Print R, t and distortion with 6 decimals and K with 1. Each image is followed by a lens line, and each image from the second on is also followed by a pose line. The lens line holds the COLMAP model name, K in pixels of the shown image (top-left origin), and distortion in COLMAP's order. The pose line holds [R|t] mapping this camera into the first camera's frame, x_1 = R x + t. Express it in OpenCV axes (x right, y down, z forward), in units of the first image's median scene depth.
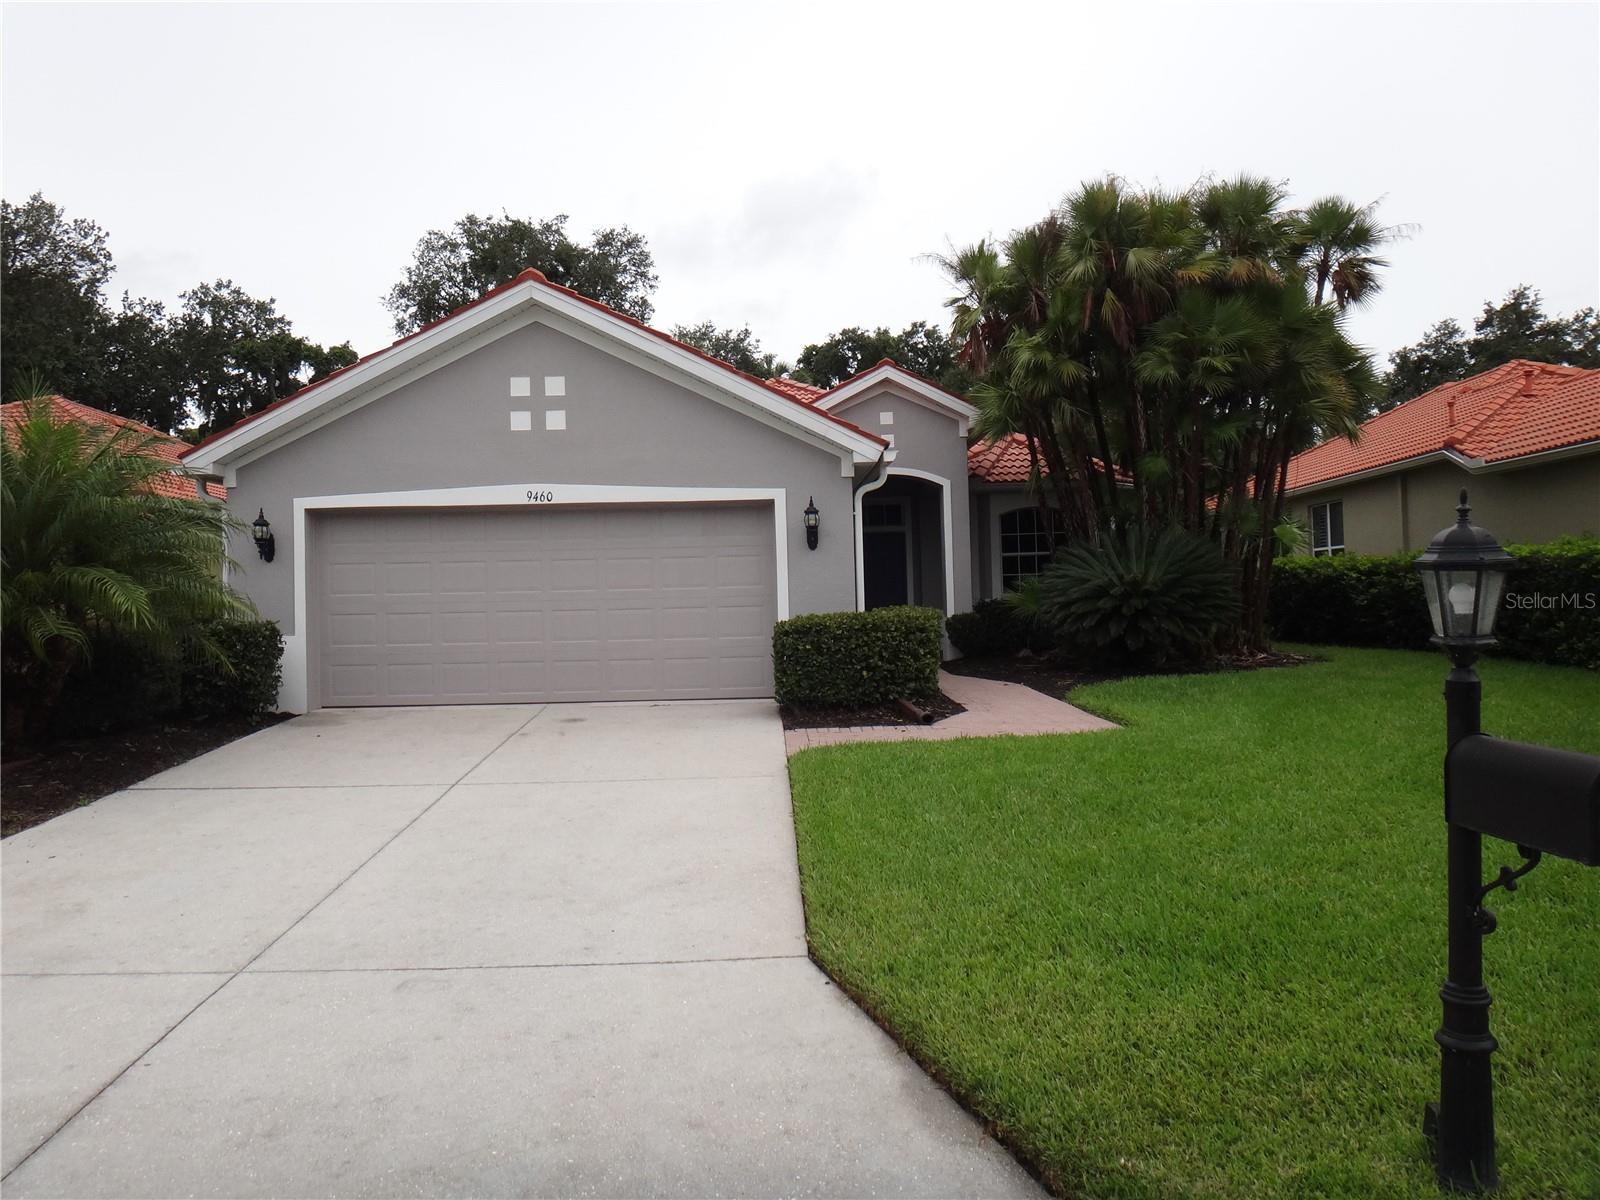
lens RADIAL K [[1118.8, 0, 823.2], [0, 1118.8, 526.4], [0, 0, 1]] dist [-0.046430, 0.009968]
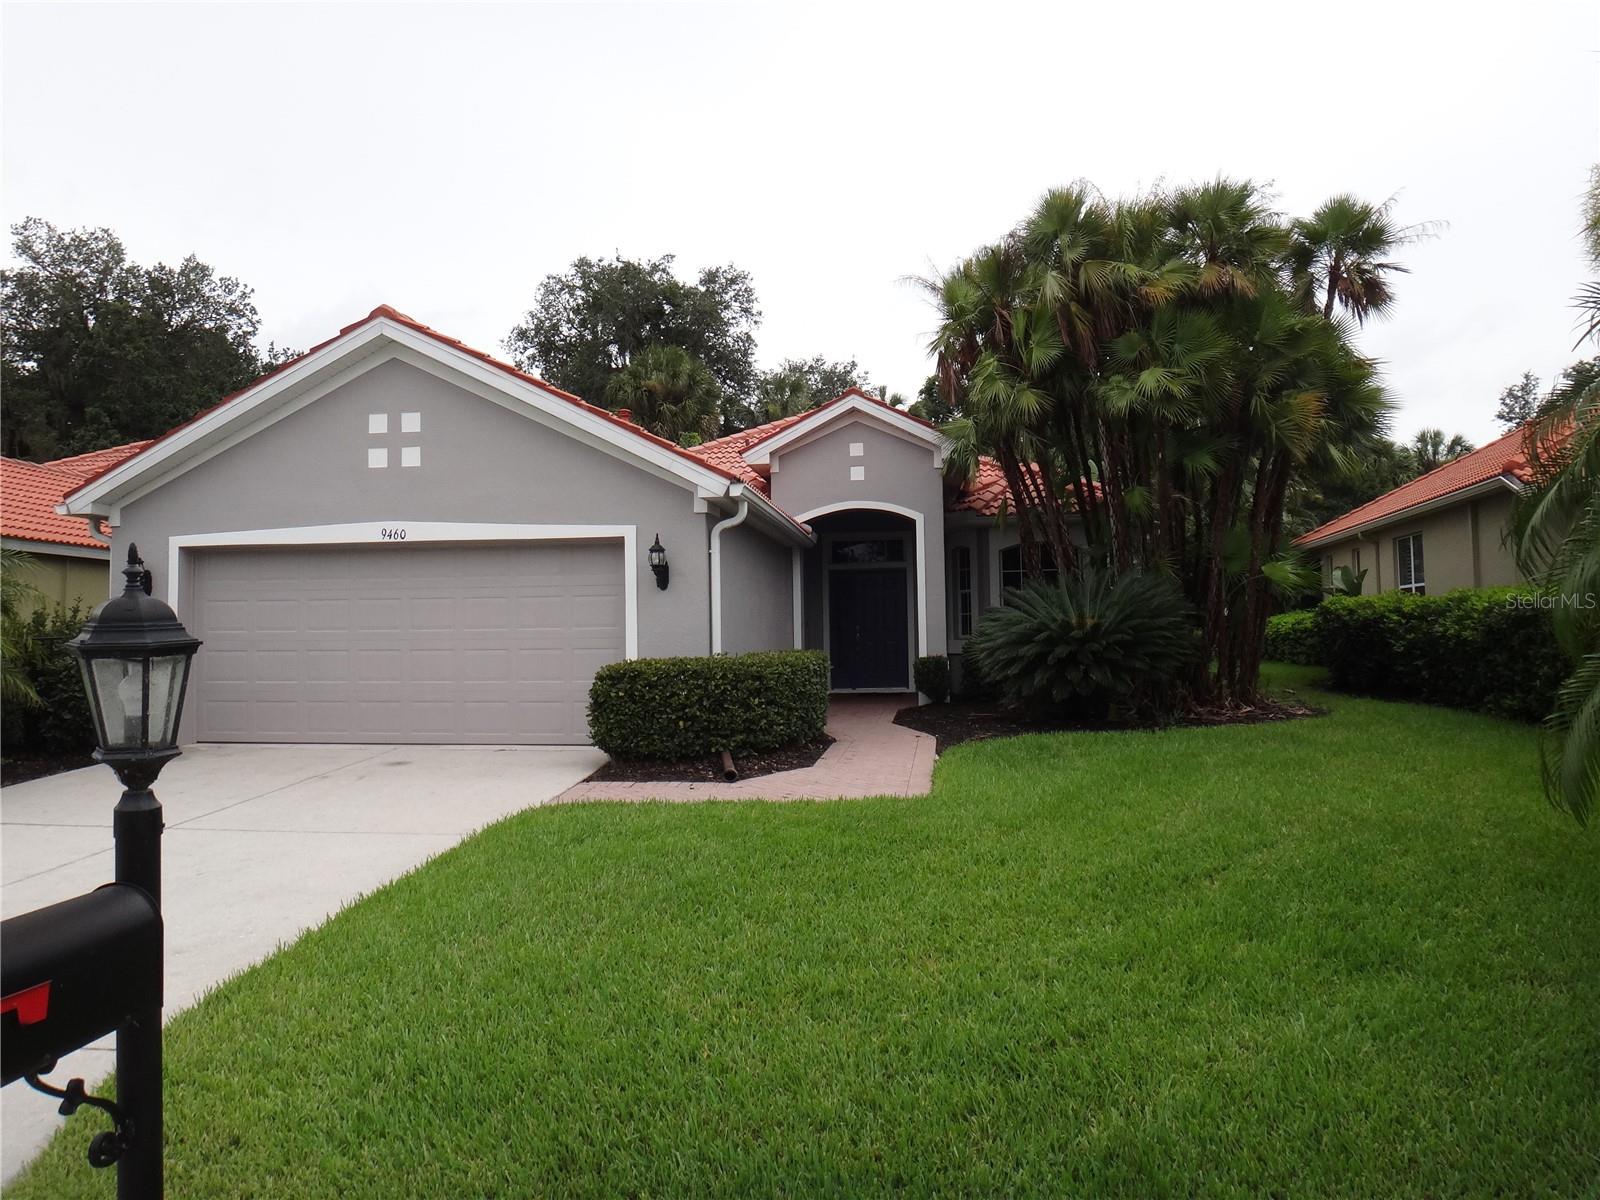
lens RADIAL K [[1118.8, 0, 797.0], [0, 1118.8, 525.7], [0, 0, 1]] dist [-0.046430, 0.009968]
pose [[0.986187, -0.004223, -0.165583, 0.180574], [-0.000688, 0.999562, -0.029590, -0.003853], [0.165636, 0.029295, 0.985752, 0.058685]]
